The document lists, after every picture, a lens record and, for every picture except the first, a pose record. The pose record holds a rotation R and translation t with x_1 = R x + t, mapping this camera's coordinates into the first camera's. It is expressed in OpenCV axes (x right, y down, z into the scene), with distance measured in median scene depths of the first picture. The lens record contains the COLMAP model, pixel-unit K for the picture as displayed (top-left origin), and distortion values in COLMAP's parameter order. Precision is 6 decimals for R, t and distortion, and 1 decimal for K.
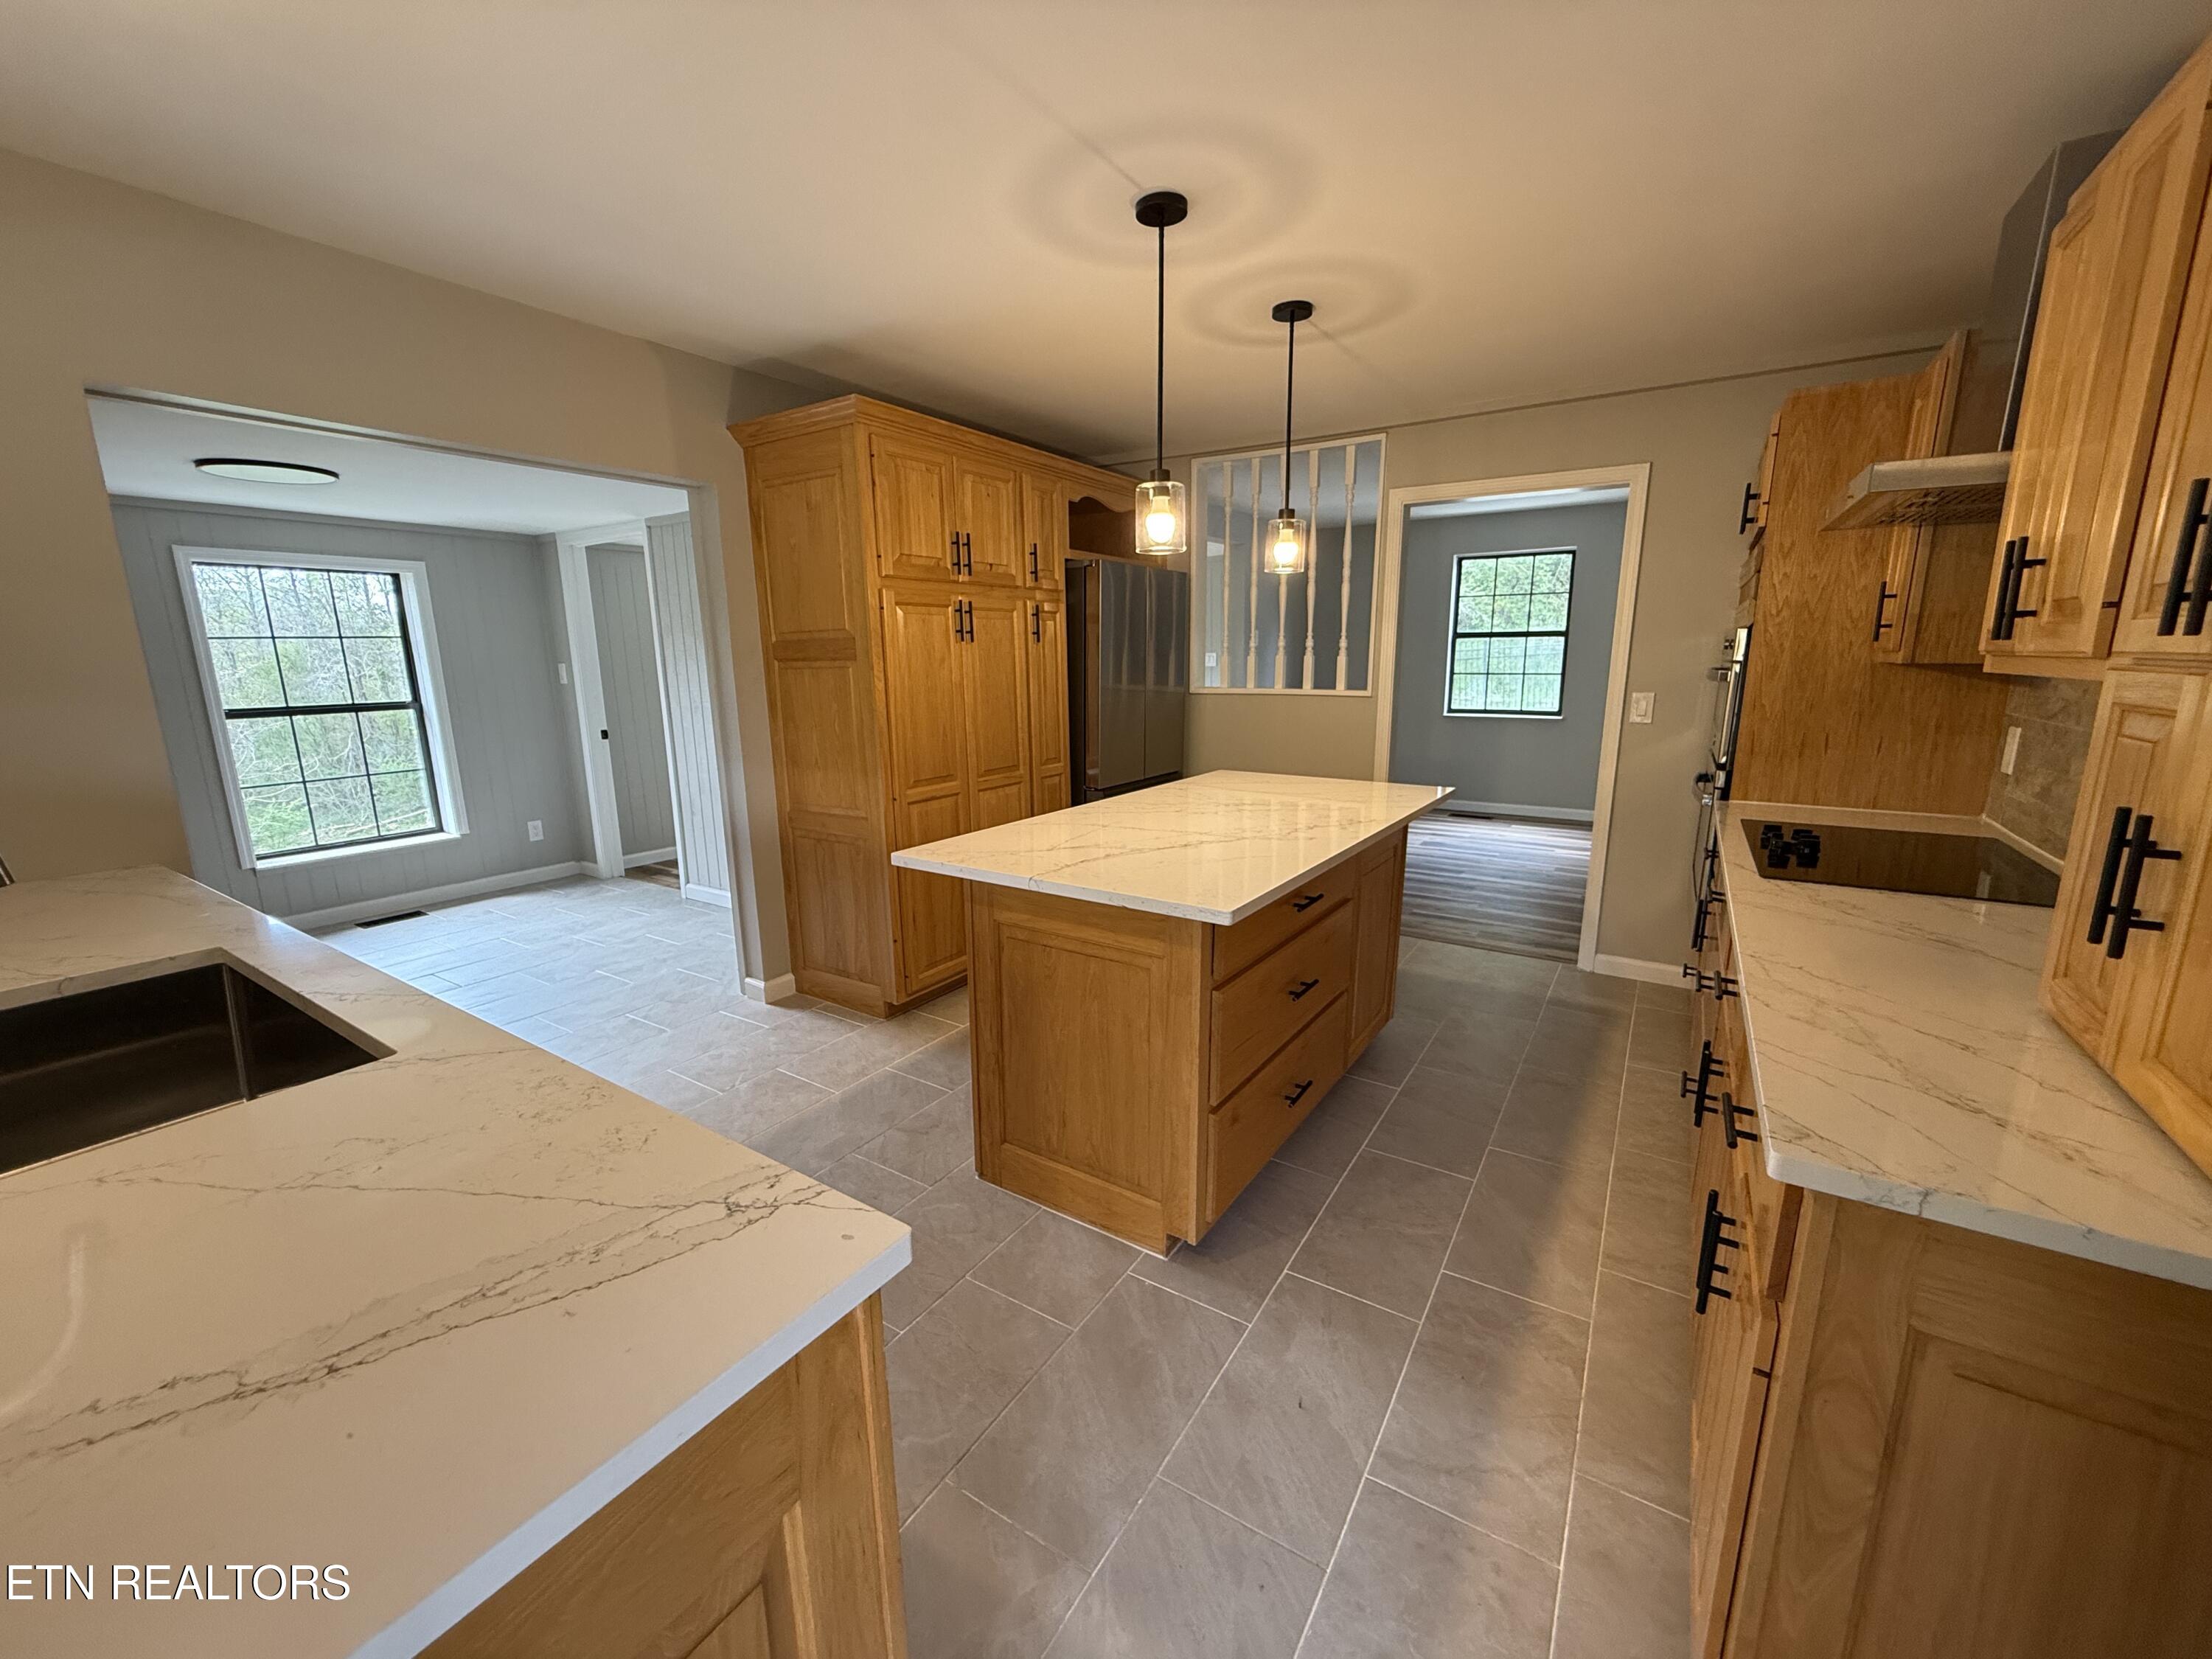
lens RADIAL K [[884.4, 0, 1101.6], [0, 884.4, 834.1], [0, 0, 1]] dist [0.000644, 0.000503]
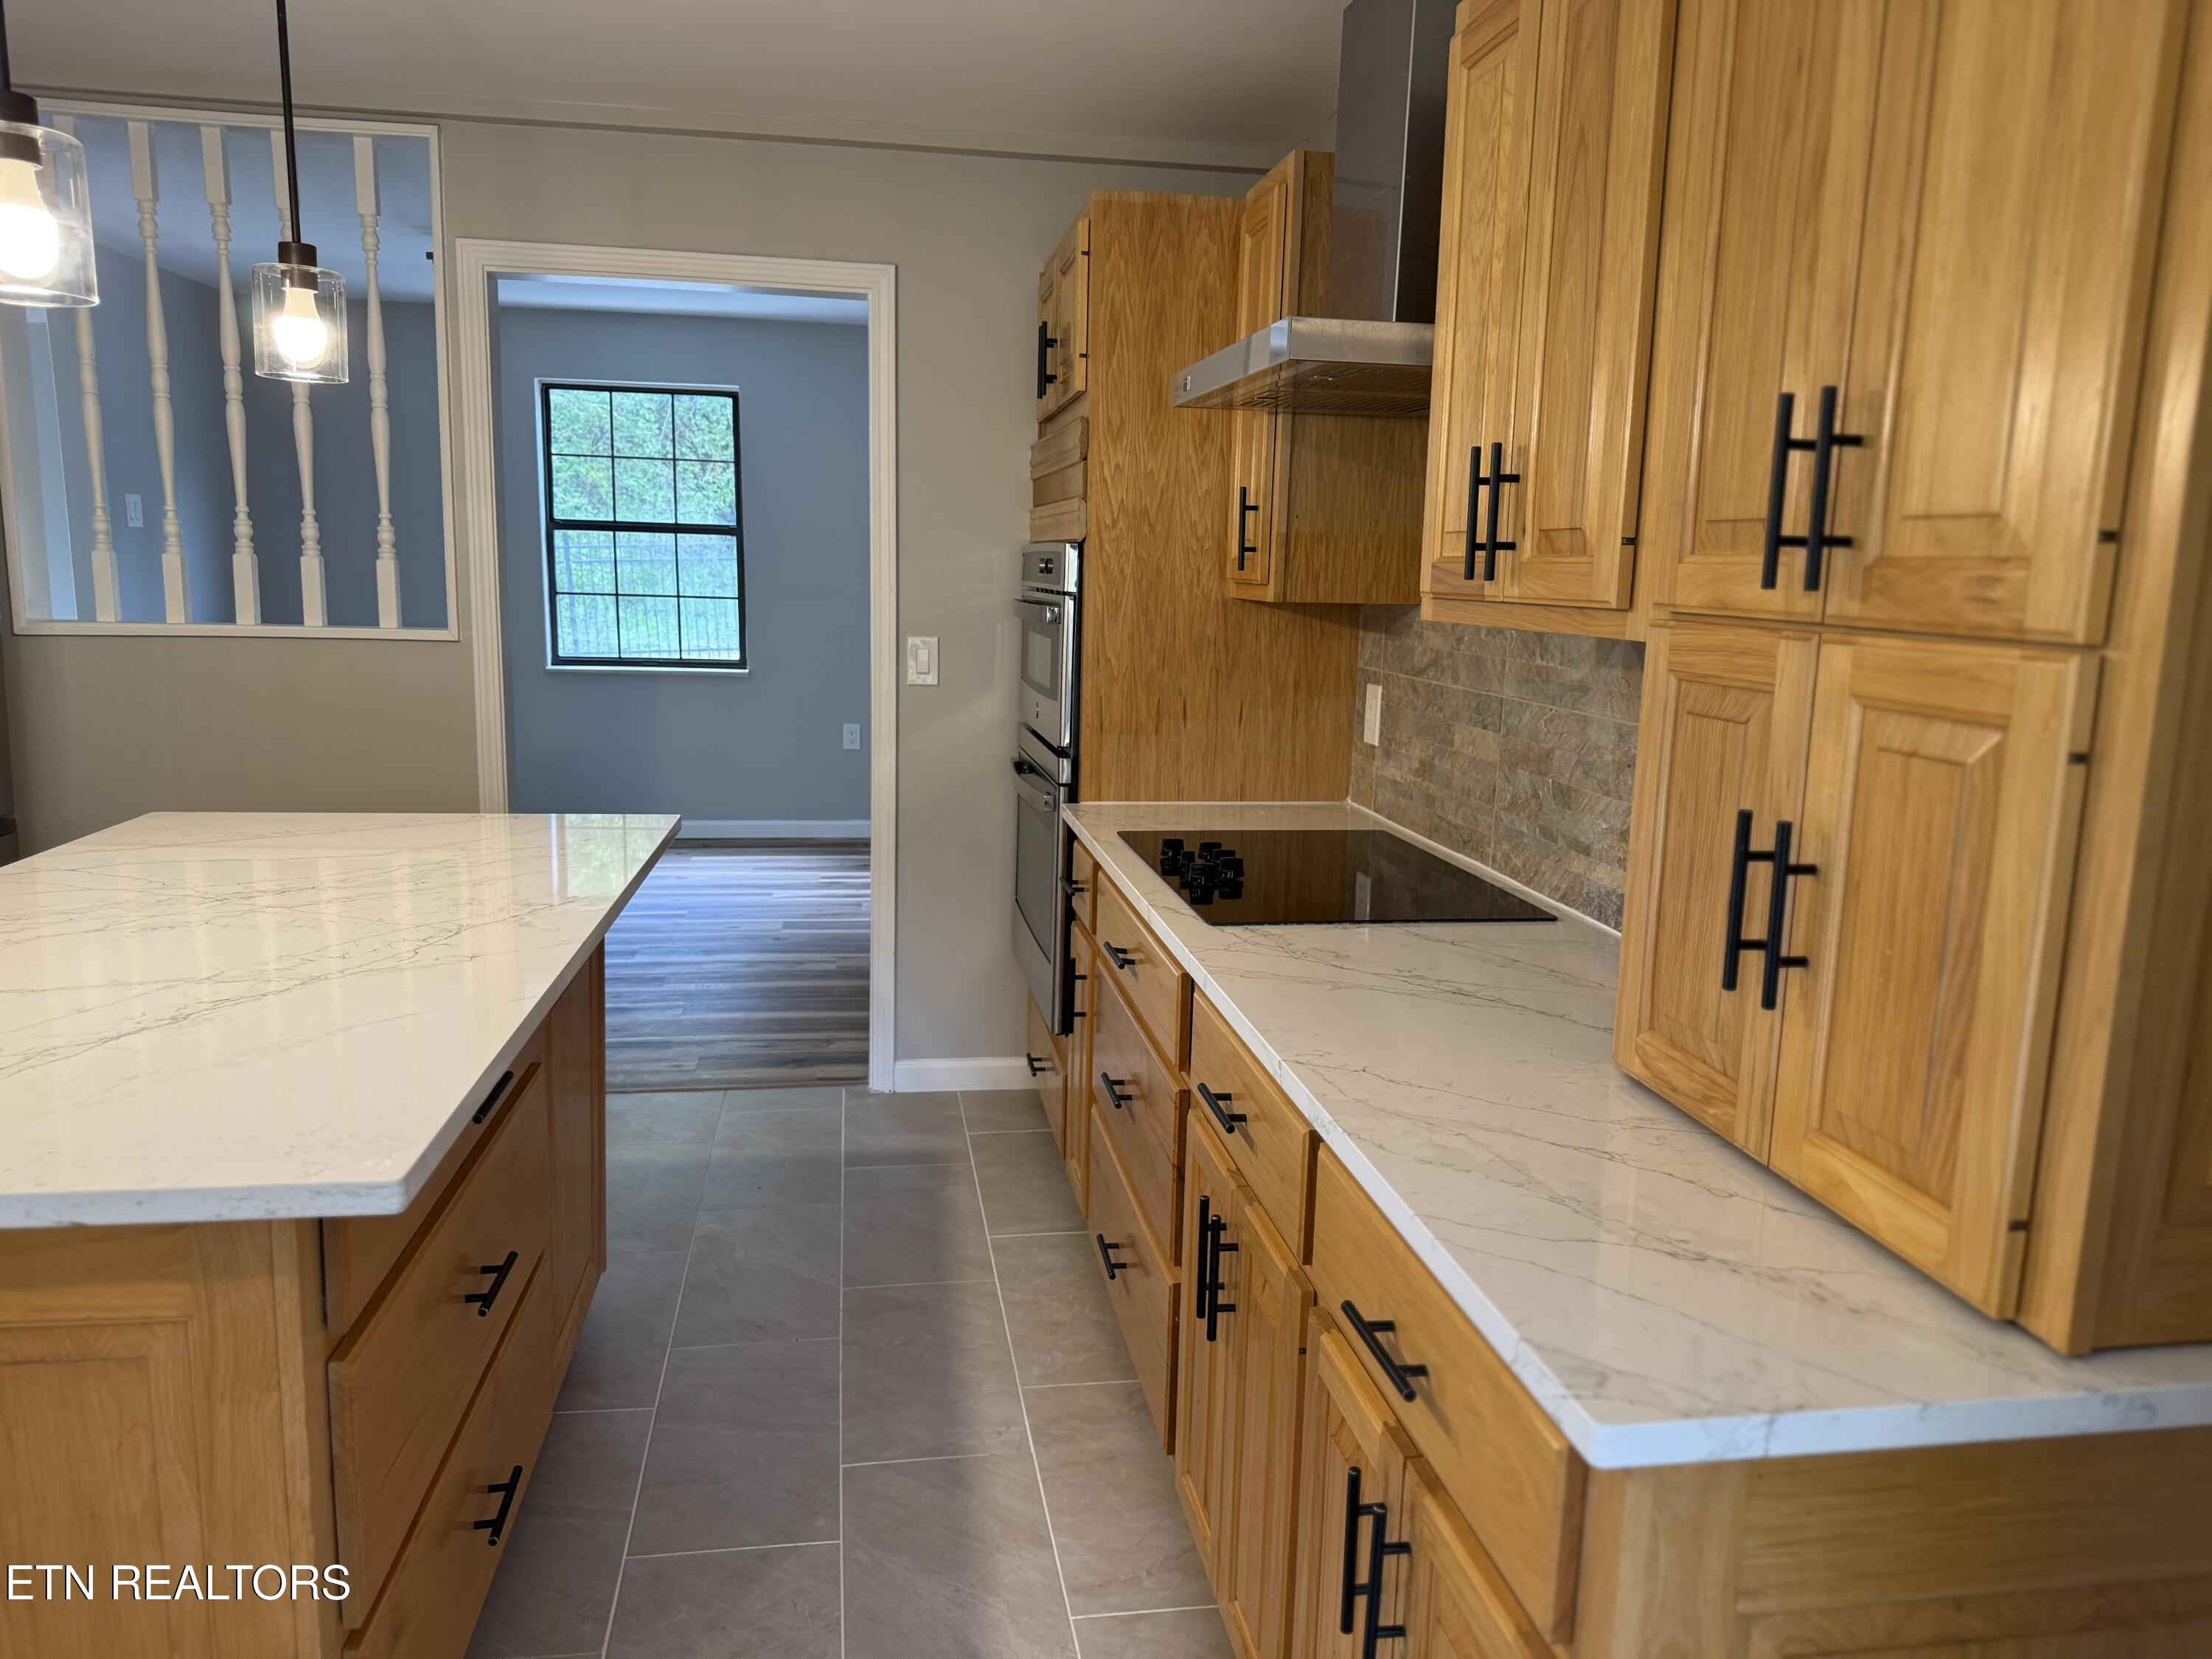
lens RADIAL K [[1565.8, 0, 1119.9], [0, 1565.8, 836.0], [0, 0, 1]] dist [0.048522, -0.057219]
pose [[0.733406, -0.089438, 0.673882, -0.053807], [0.105077, 0.994308, 0.017607, -0.029533], [-0.671621, 0.057896, 0.738629, 0.117976]]
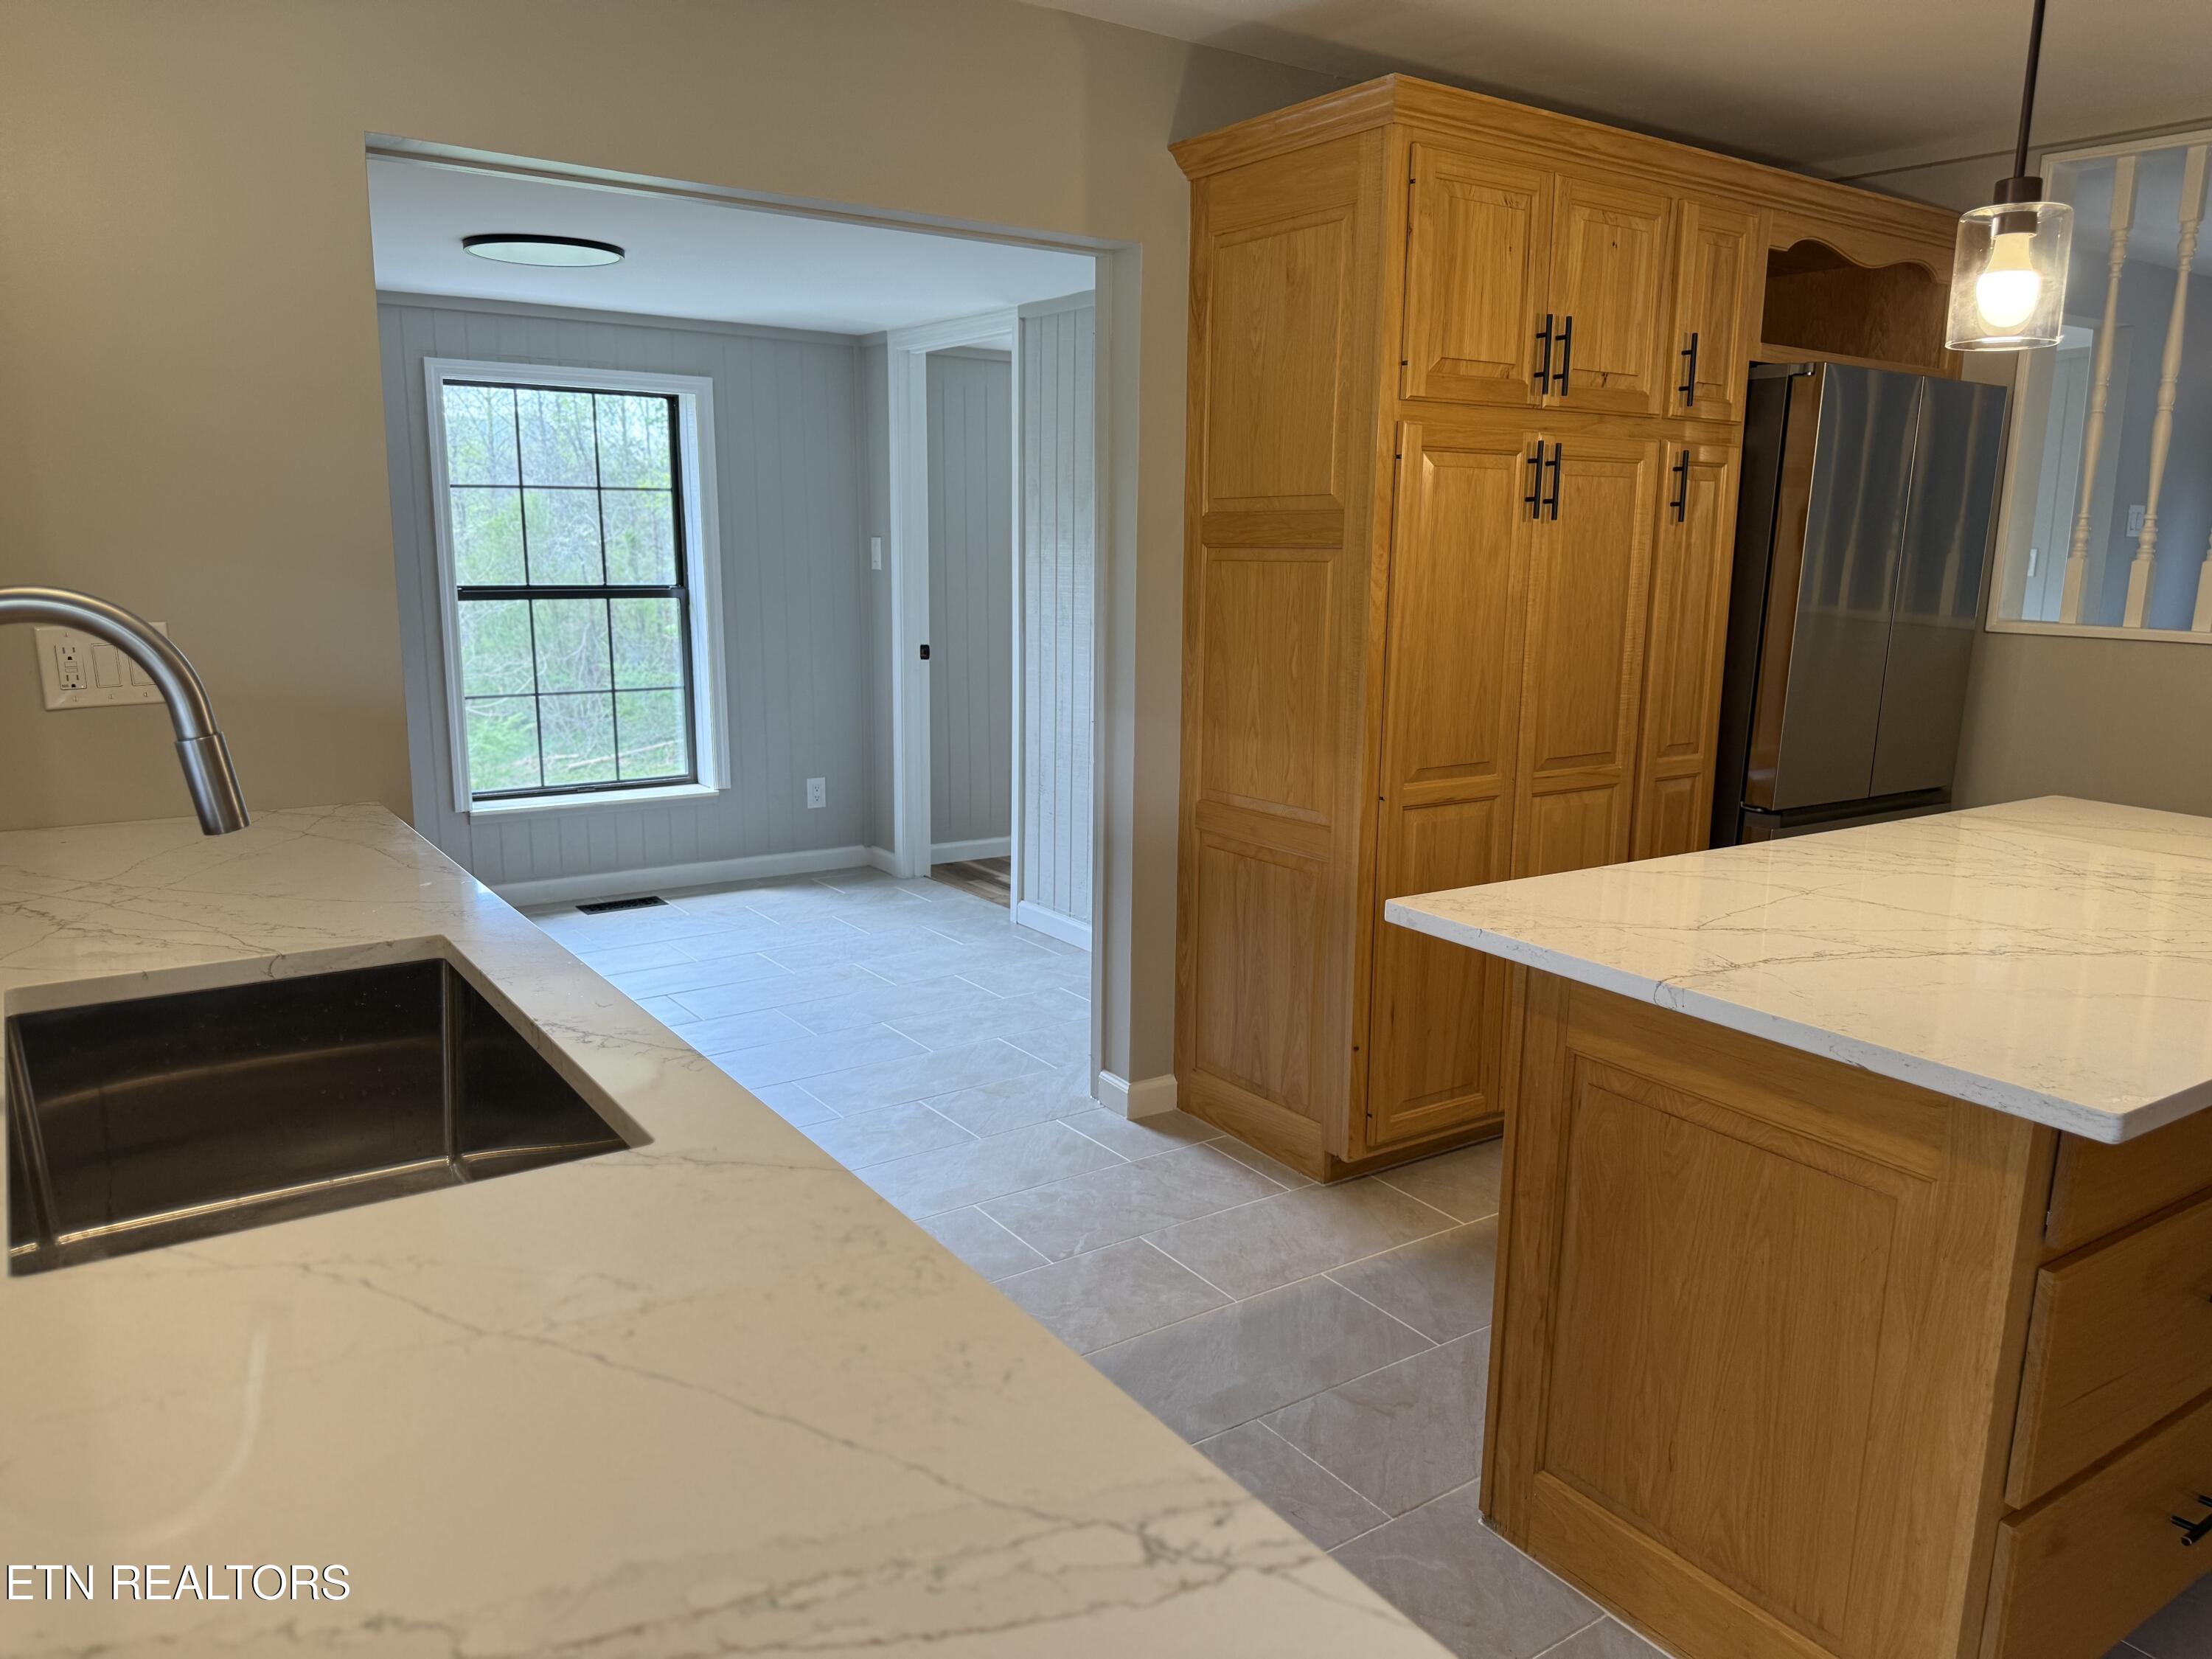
lens RADIAL K [[1565.8, 0, 1116.1], [0, 1565.8, 842.5], [0, 0, 1]] dist [0.048522, -0.057219]
pose [[0.927789, 0.098375, -0.359902, -0.033732], [-0.100794, 0.994834, 0.012089, -0.007020], [0.359232, 0.025060, 0.932912, 0.015694]]
